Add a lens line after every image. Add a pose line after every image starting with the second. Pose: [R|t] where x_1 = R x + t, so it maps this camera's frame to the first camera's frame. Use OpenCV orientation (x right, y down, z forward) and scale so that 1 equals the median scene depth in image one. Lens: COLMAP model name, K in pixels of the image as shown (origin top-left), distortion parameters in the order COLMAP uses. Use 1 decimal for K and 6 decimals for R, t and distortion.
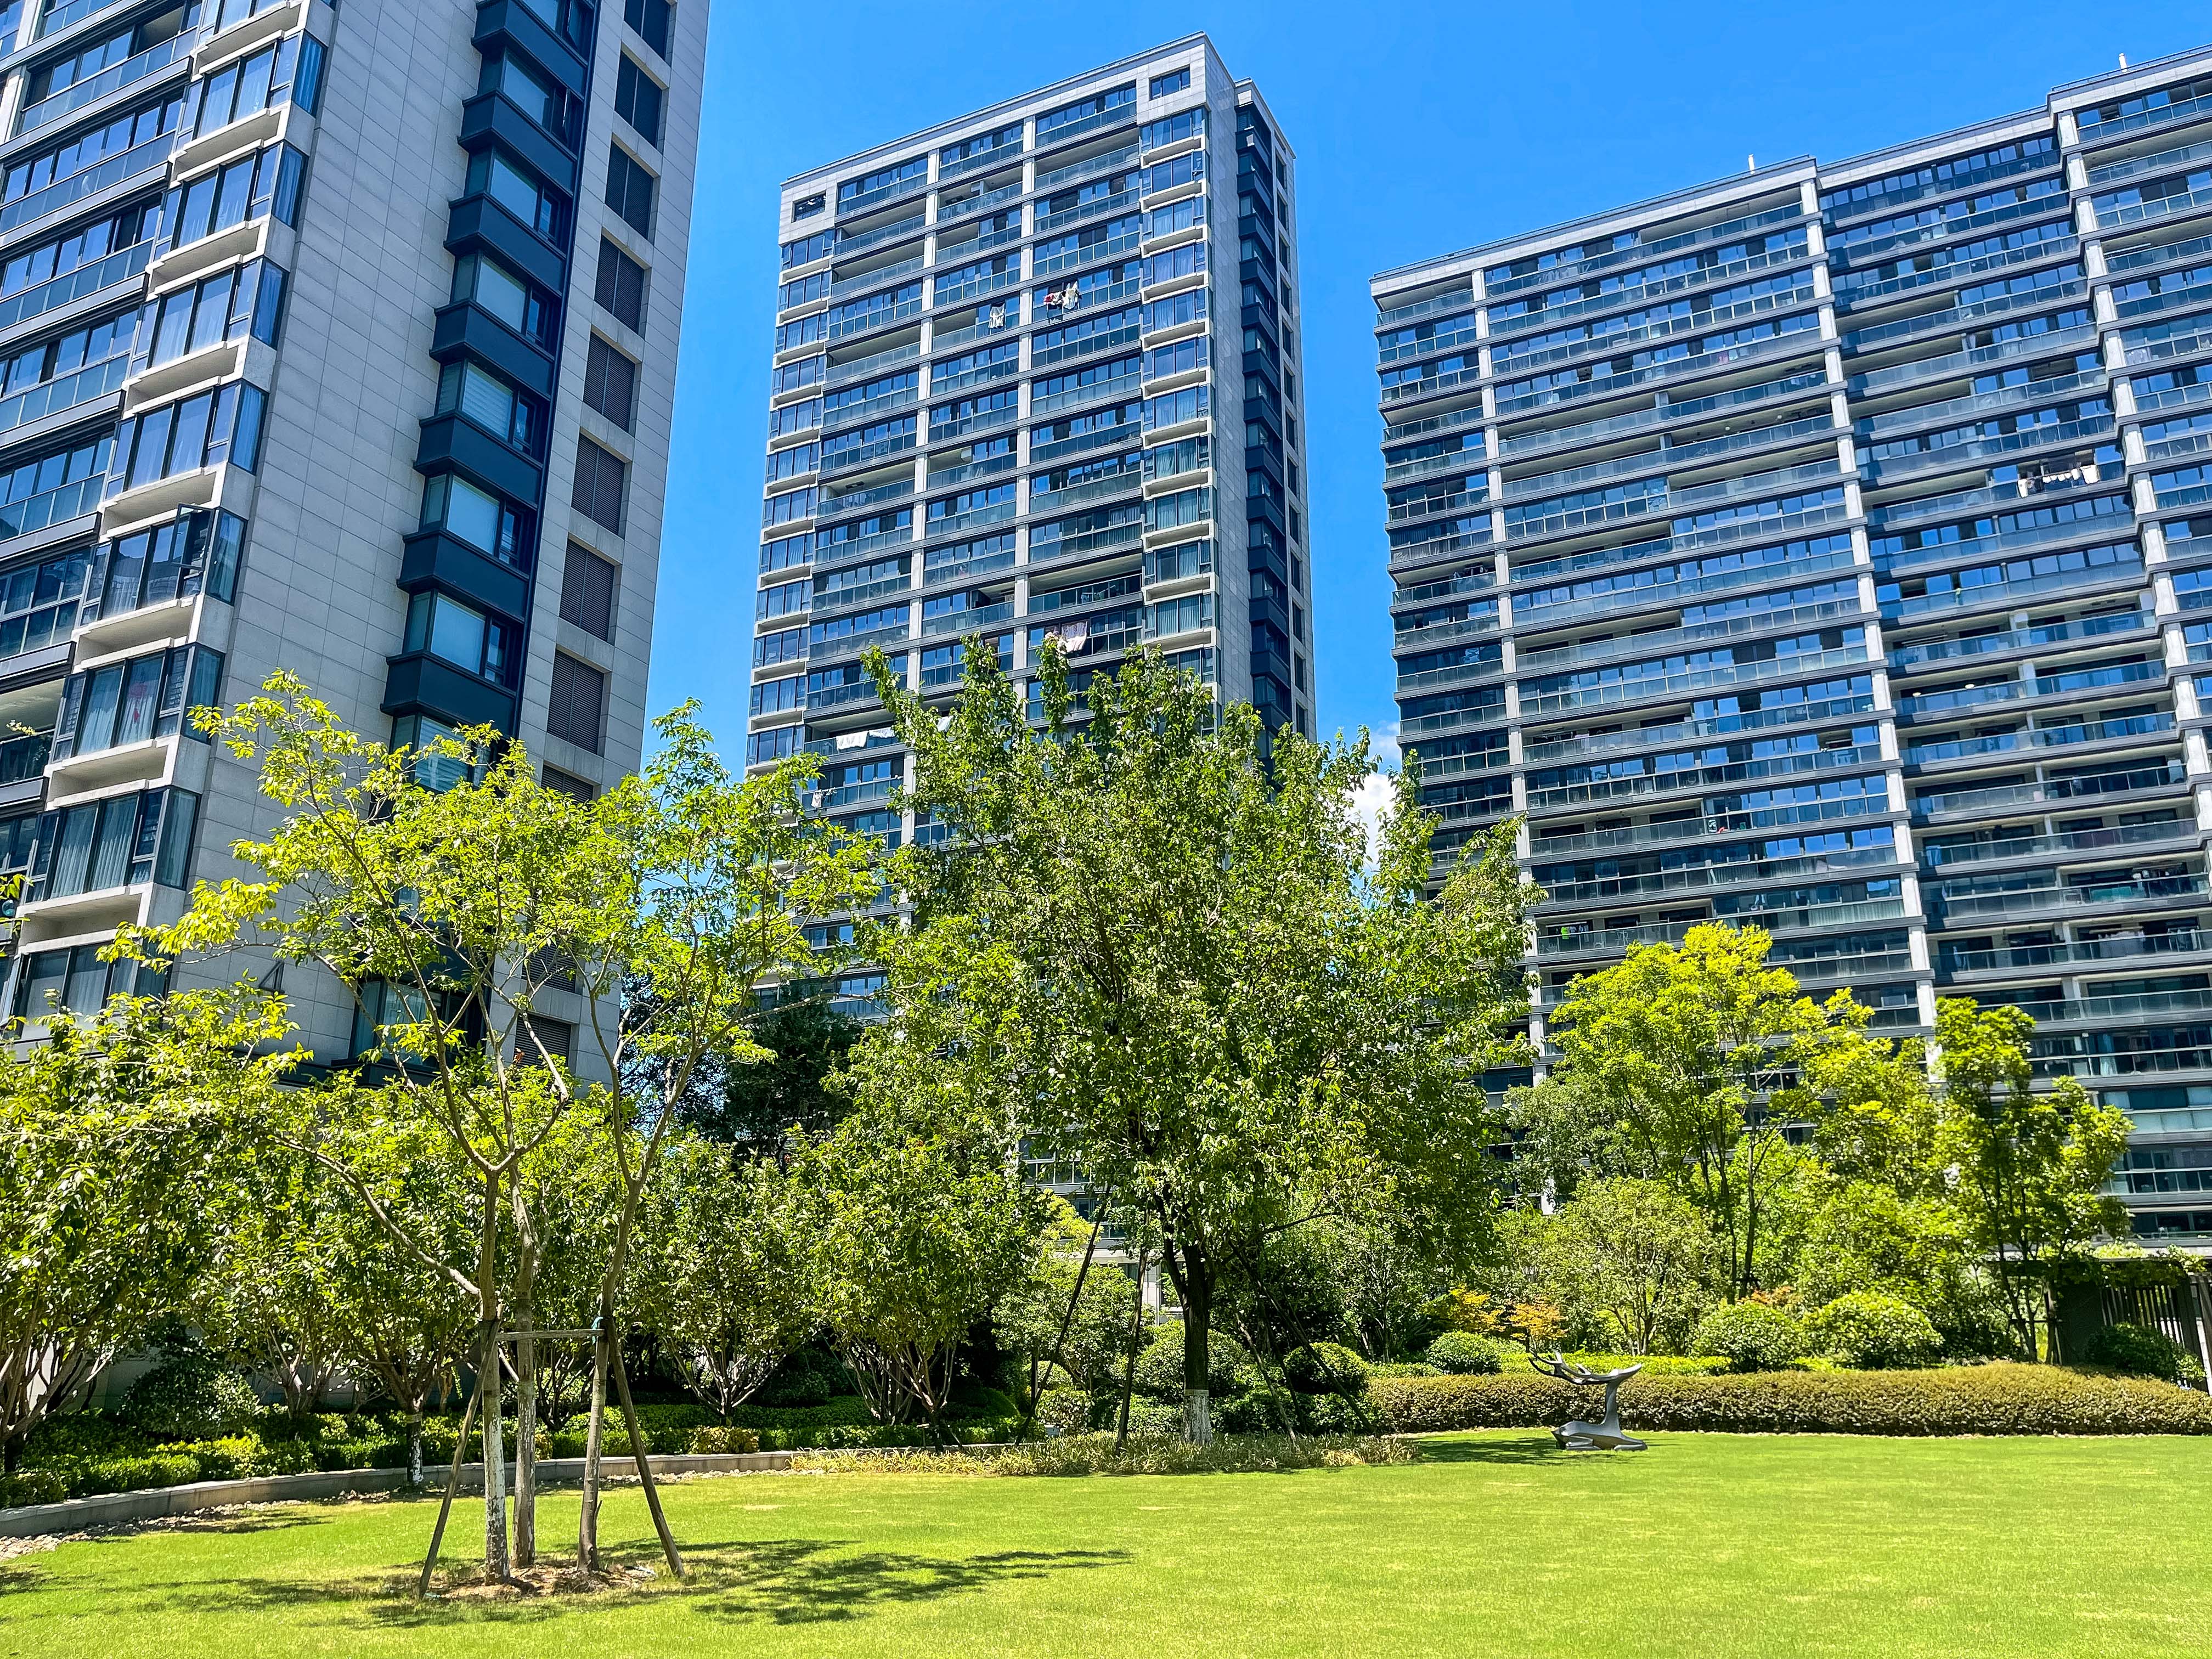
lens RADIAL K [[1676.2, 0, 1109.6], [0, 1676.2, 820.7], [0, 0, 1]] dist [-0.032938, 0.044741]
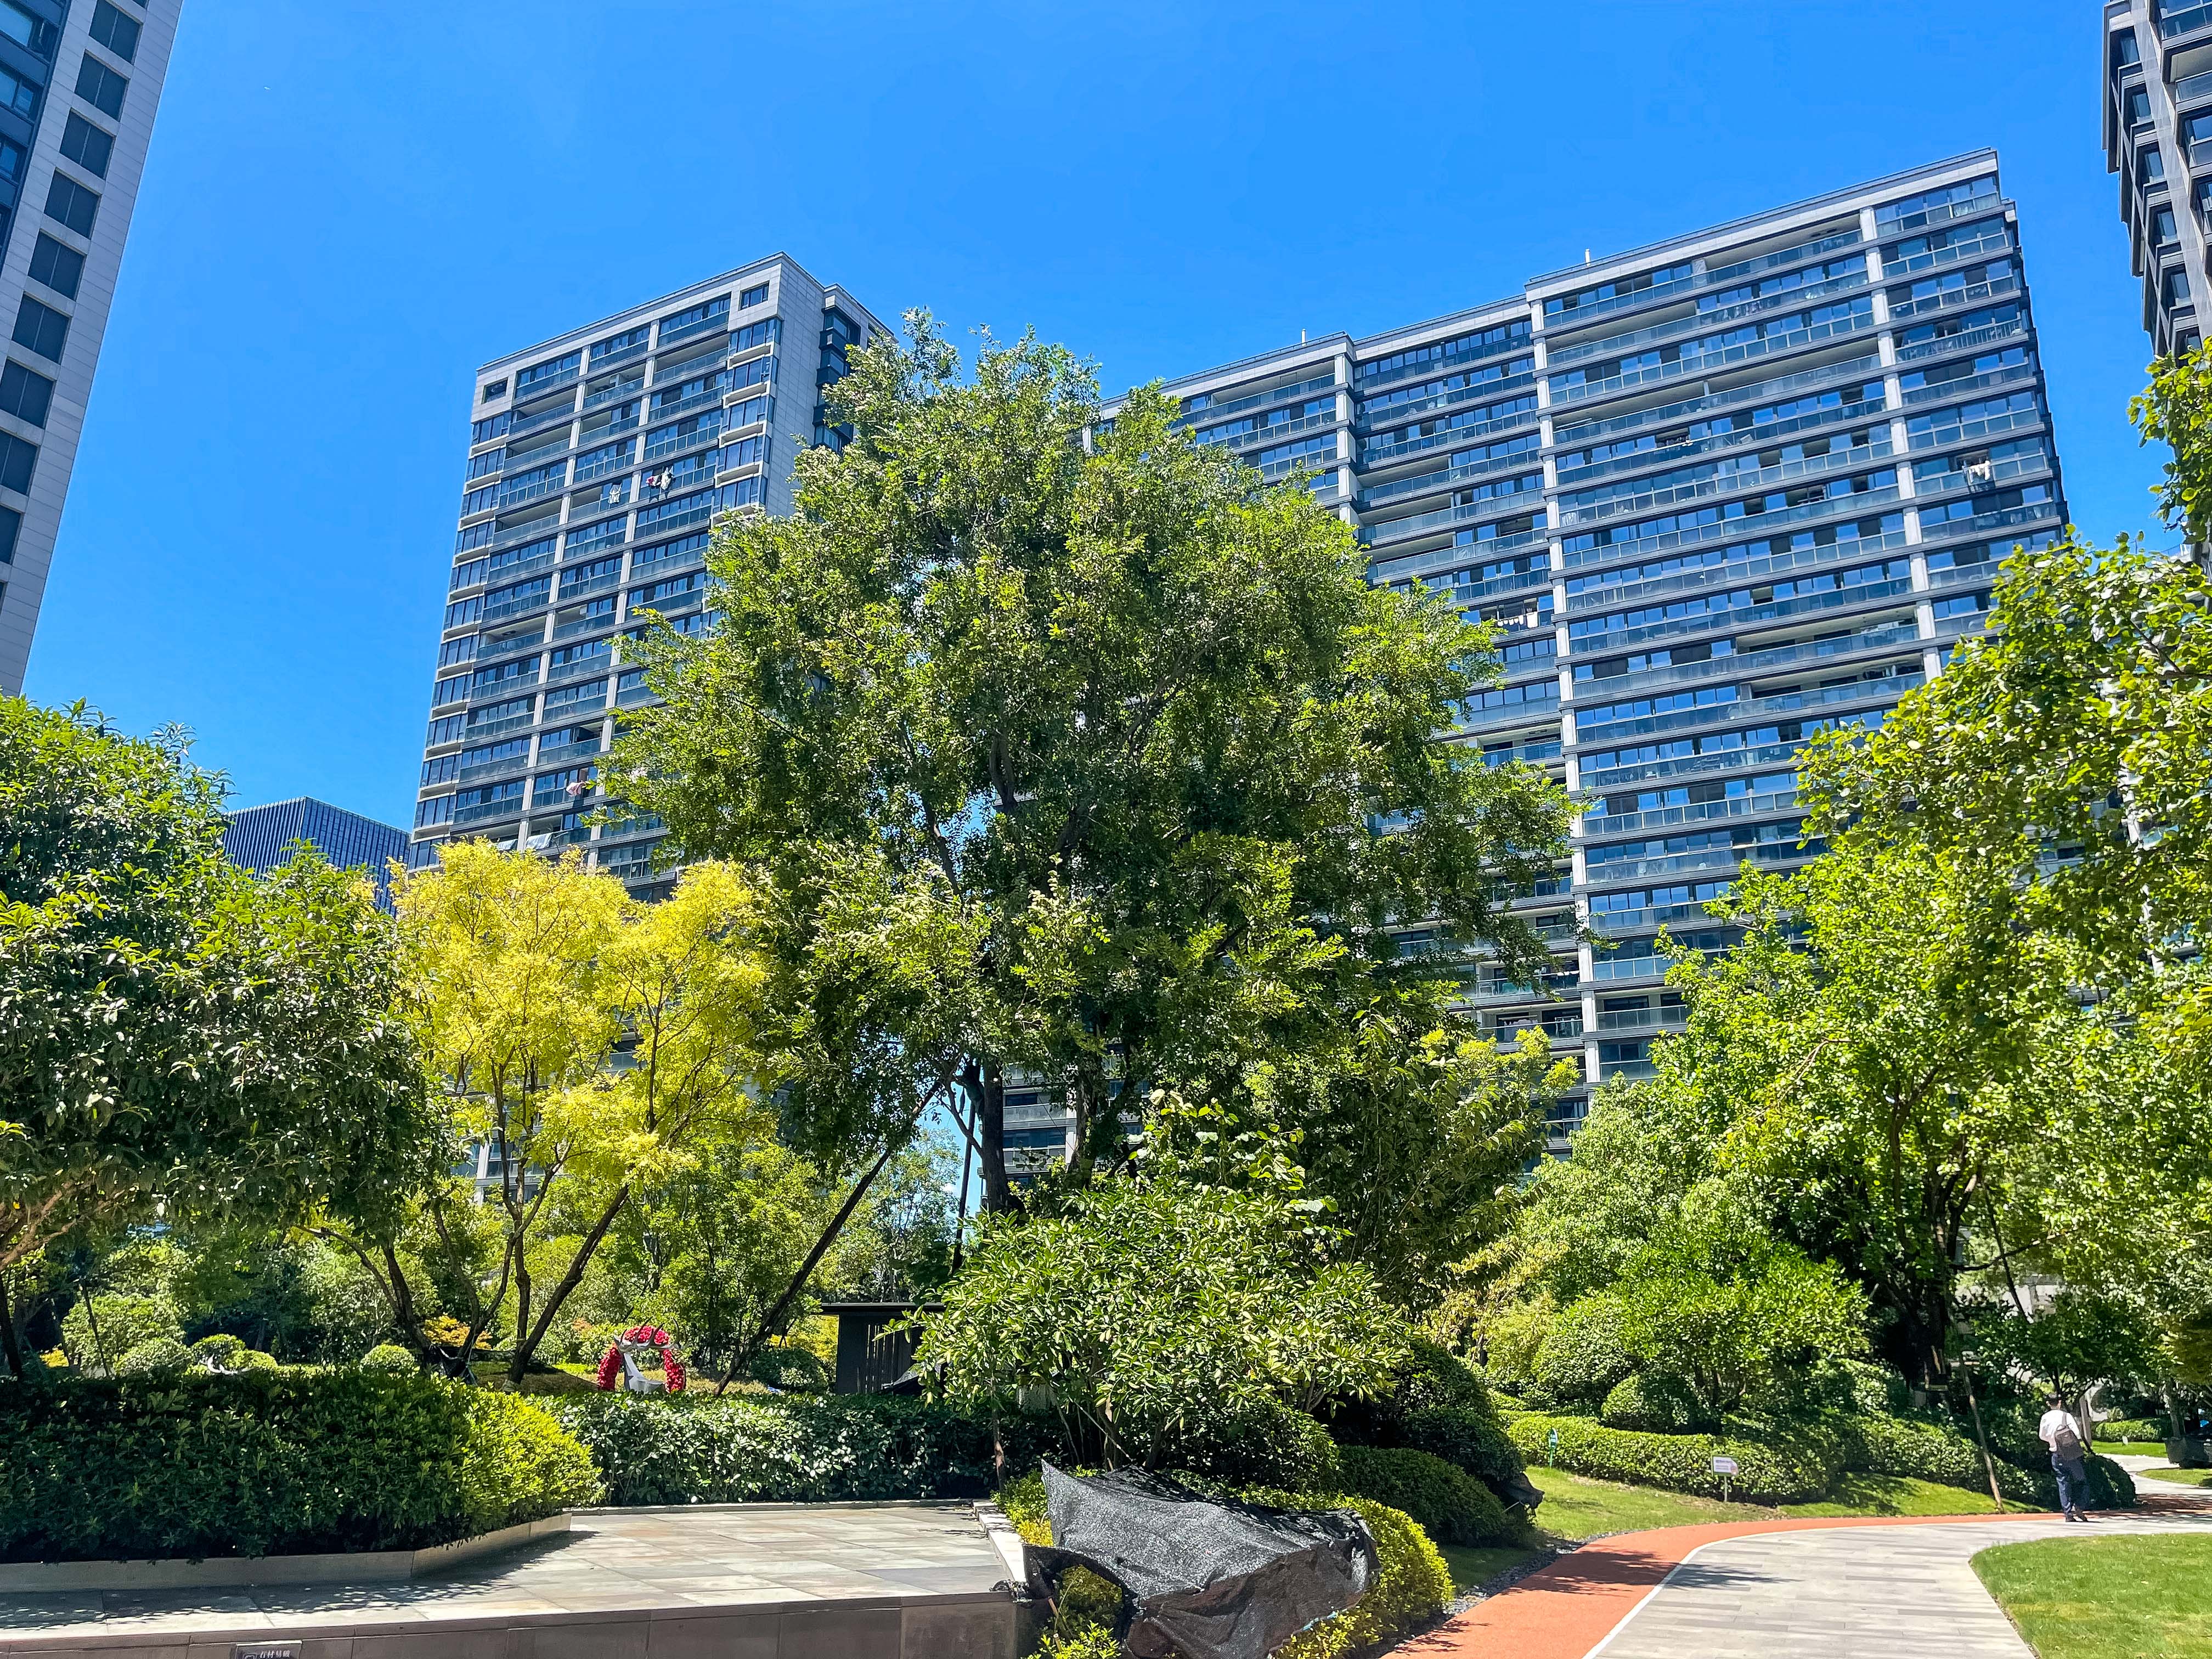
lens RADIAL K [[1676.2, 0, 1100.0], [0, 1676.2, 843.3], [0, 0, 1]] dist [-0.032938, 0.044741]
pose [[0.998301, 0.000466, -0.058266, 0.347380], [-0.000394, 0.999999, 0.001247, -0.052704], [0.058266, -0.001222, 0.998300, -0.172913]]
